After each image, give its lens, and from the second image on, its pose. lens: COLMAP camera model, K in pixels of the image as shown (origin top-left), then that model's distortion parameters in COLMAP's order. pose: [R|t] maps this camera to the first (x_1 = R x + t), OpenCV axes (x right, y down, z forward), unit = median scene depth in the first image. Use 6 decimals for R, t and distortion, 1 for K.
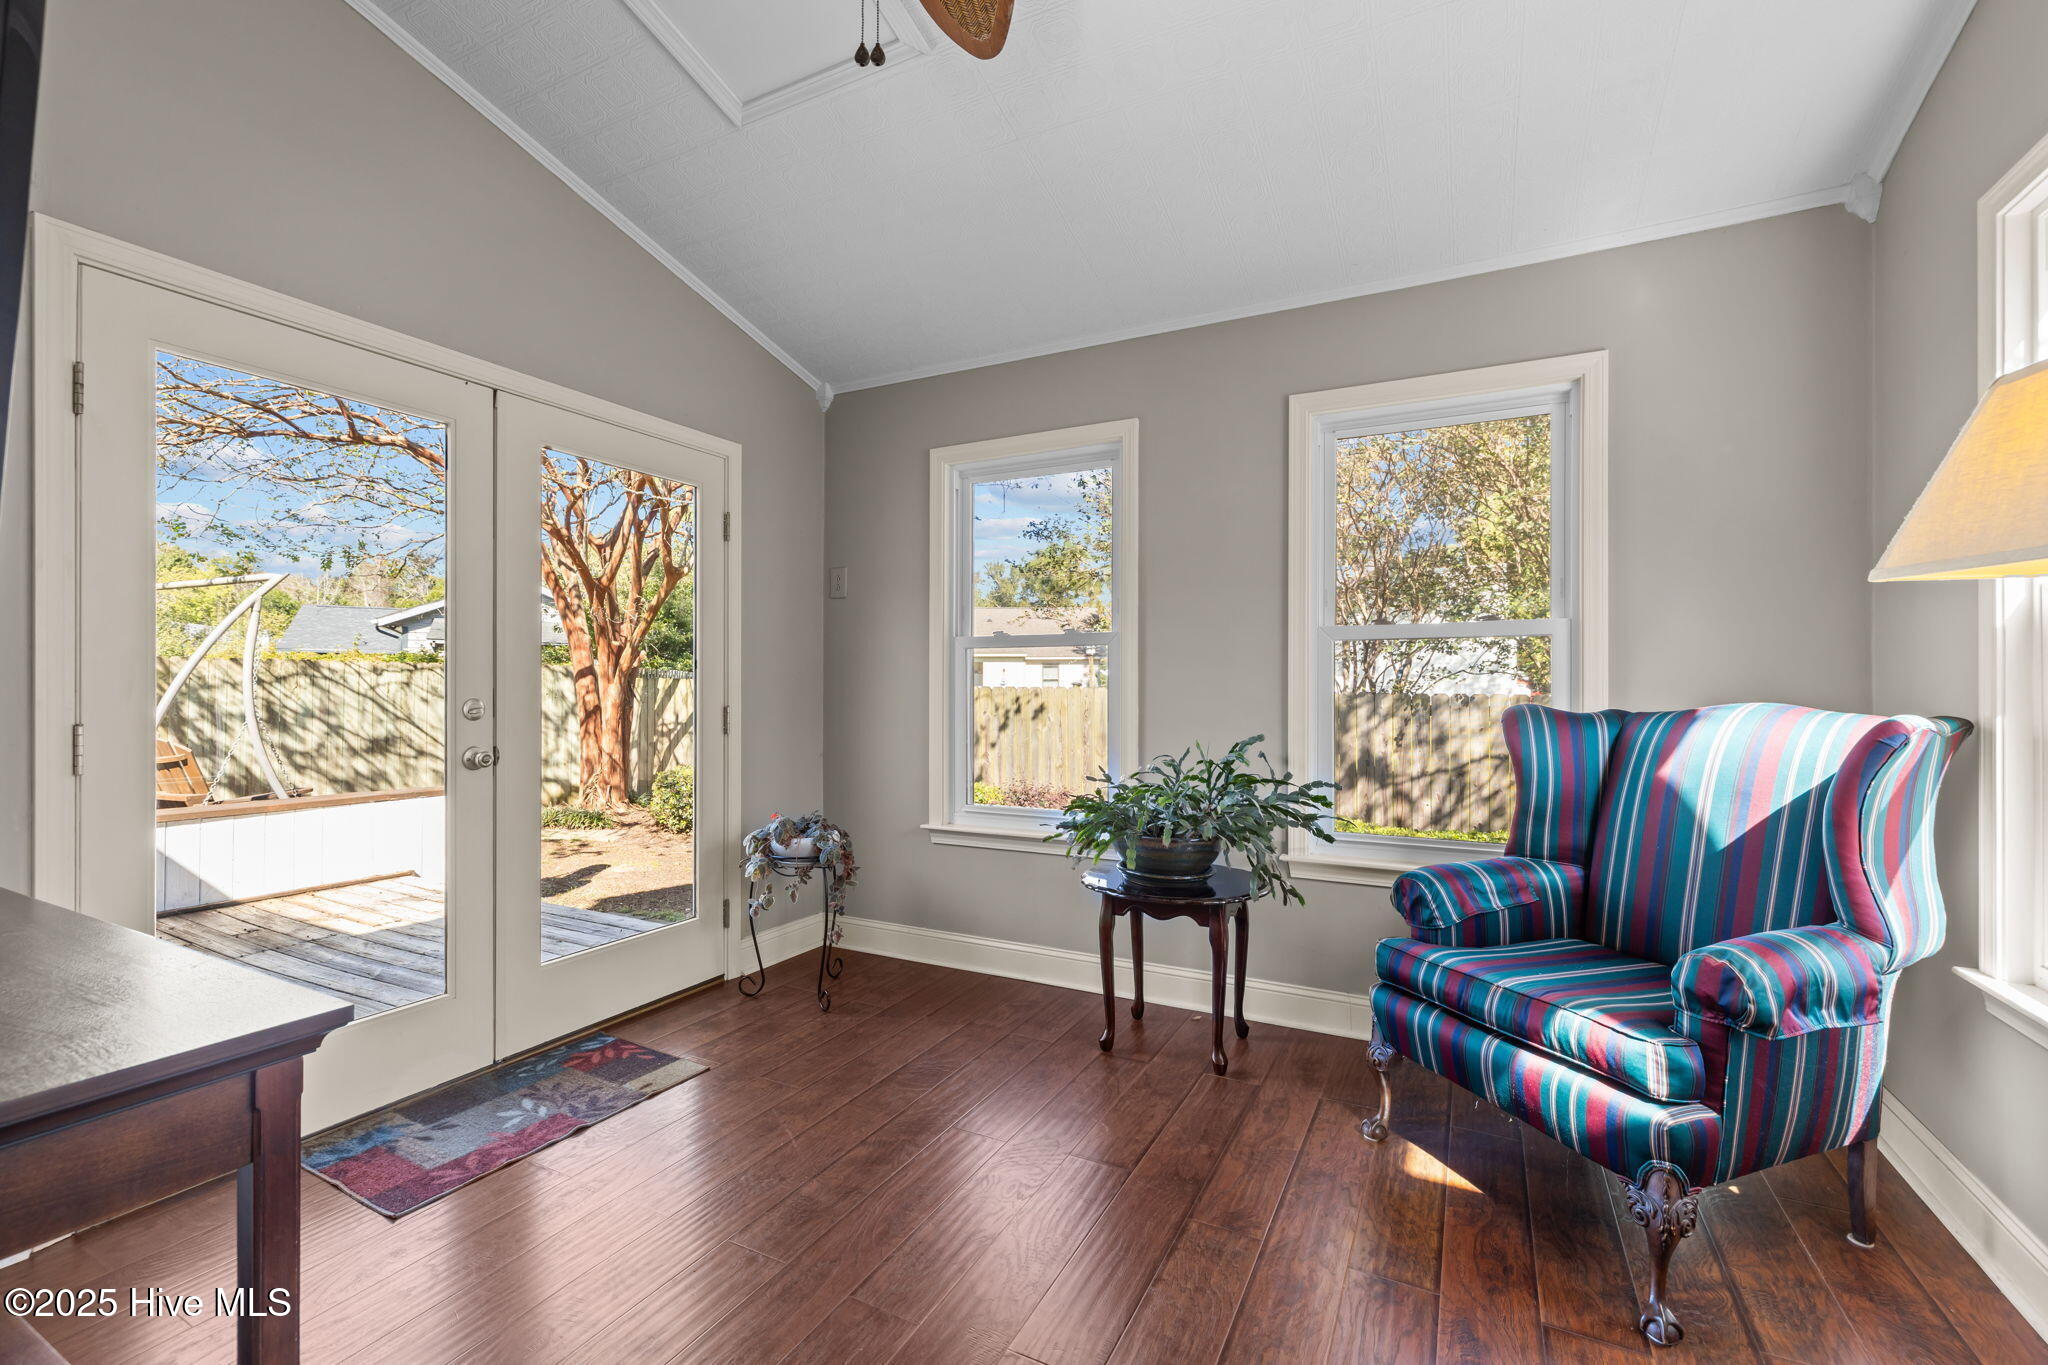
lens RADIAL K [[872.1, 0, 1019.5], [0, 872.1, 687.9], [0, 0, 1]] dist [0.001352, 0.000314]
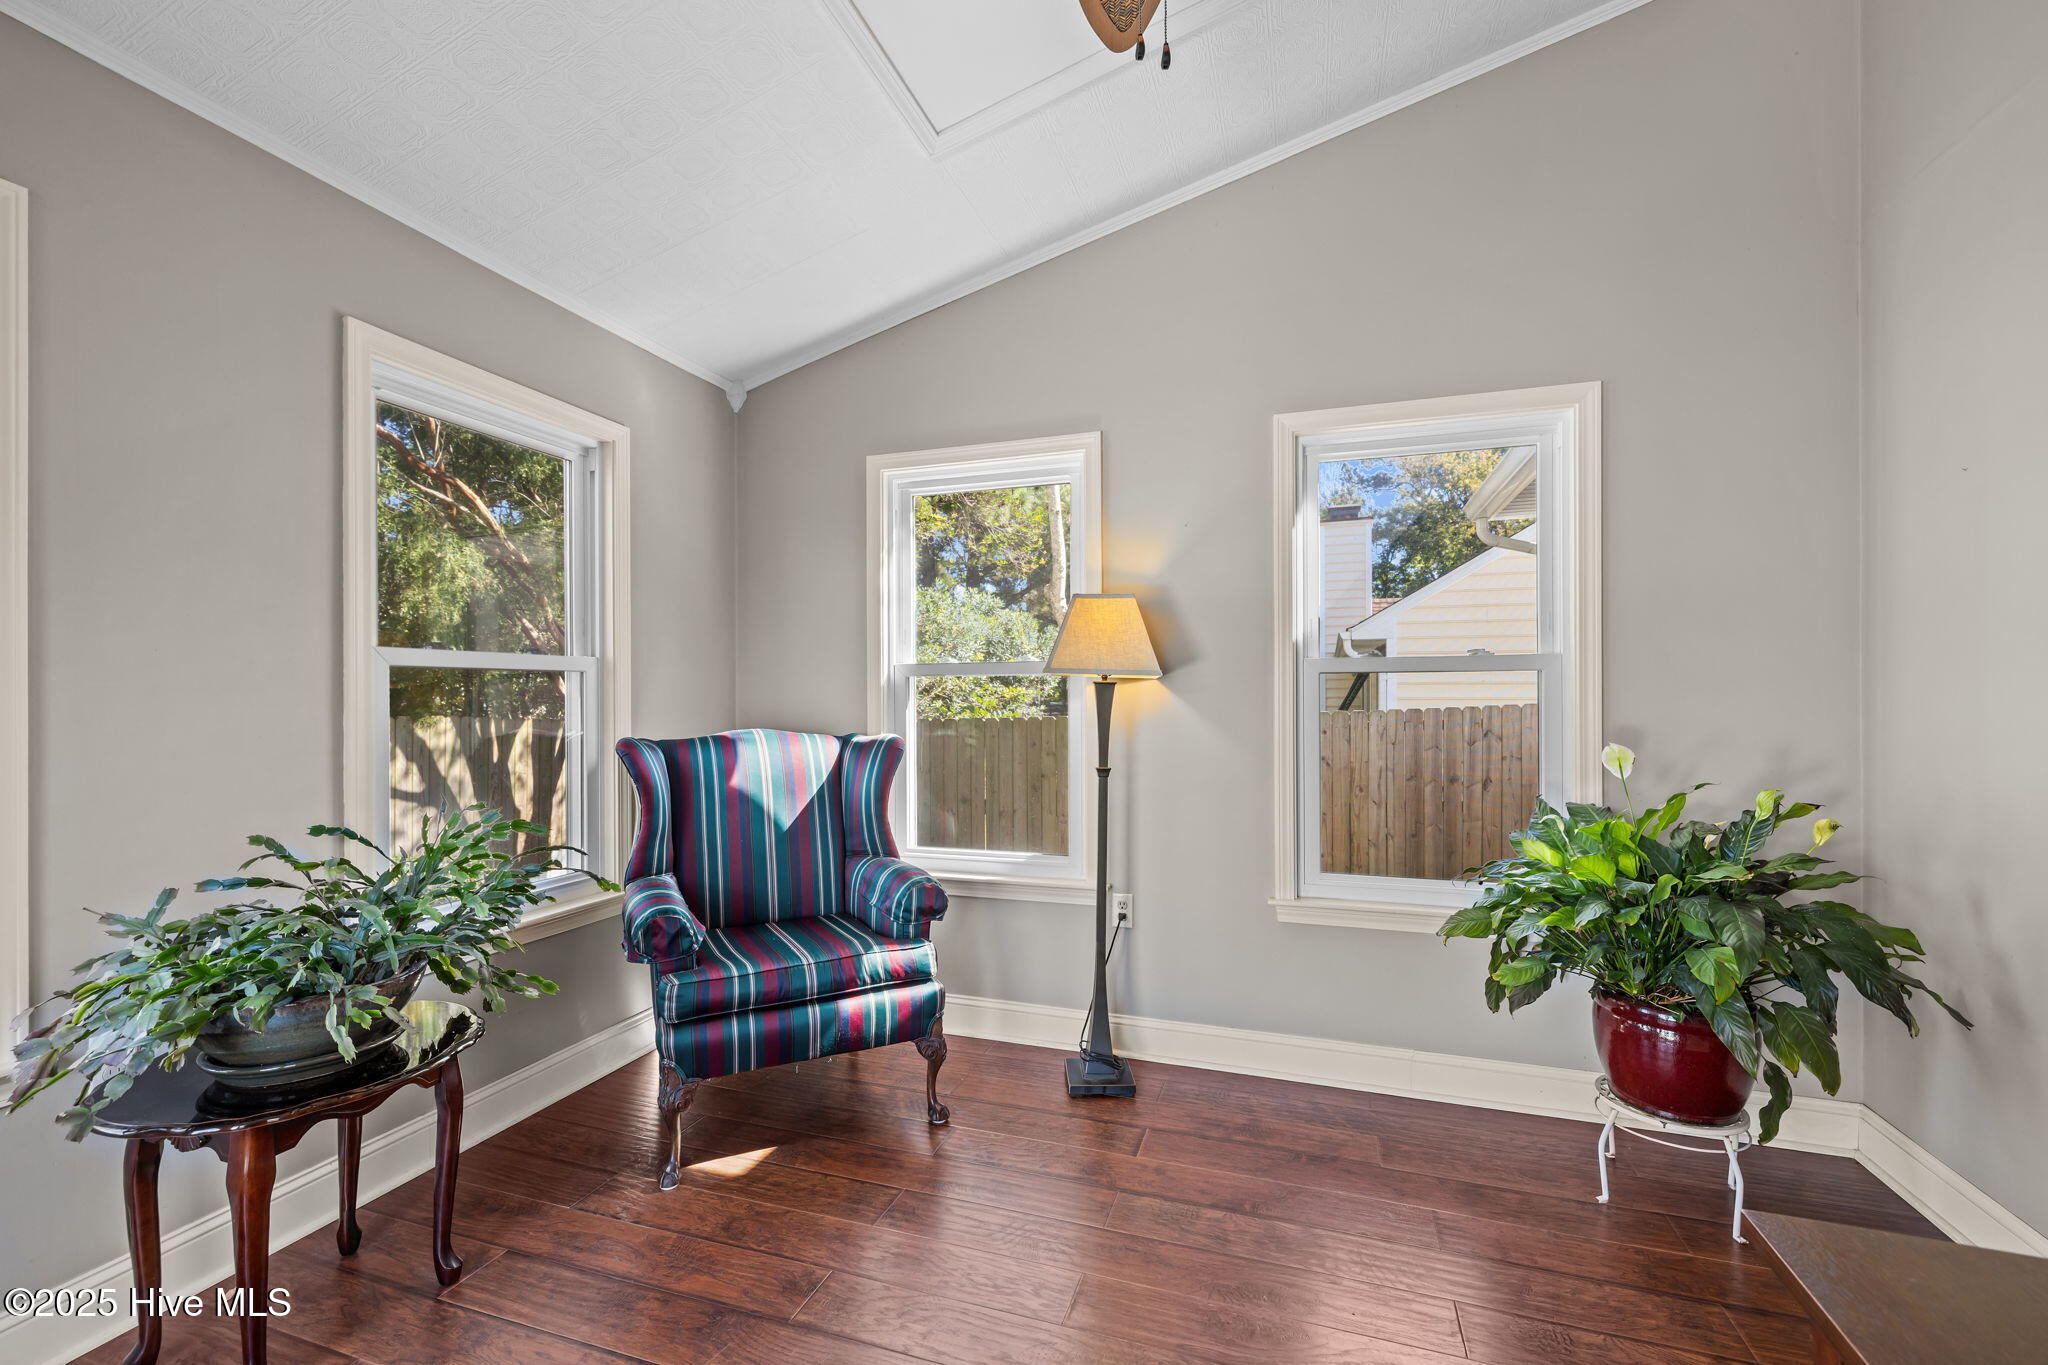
lens RADIAL K [[855.5, 0, 1022.7], [0, 855.5, 687.2], [0, 0, 1]] dist [-0.002049, -0.000148]
pose [[-0.149051, 0.002913, 0.988825, -0.671540], [-0.003663, 0.999987, -0.003498, -0.050116], [-0.988823, -0.004143, -0.149038, 0.828962]]
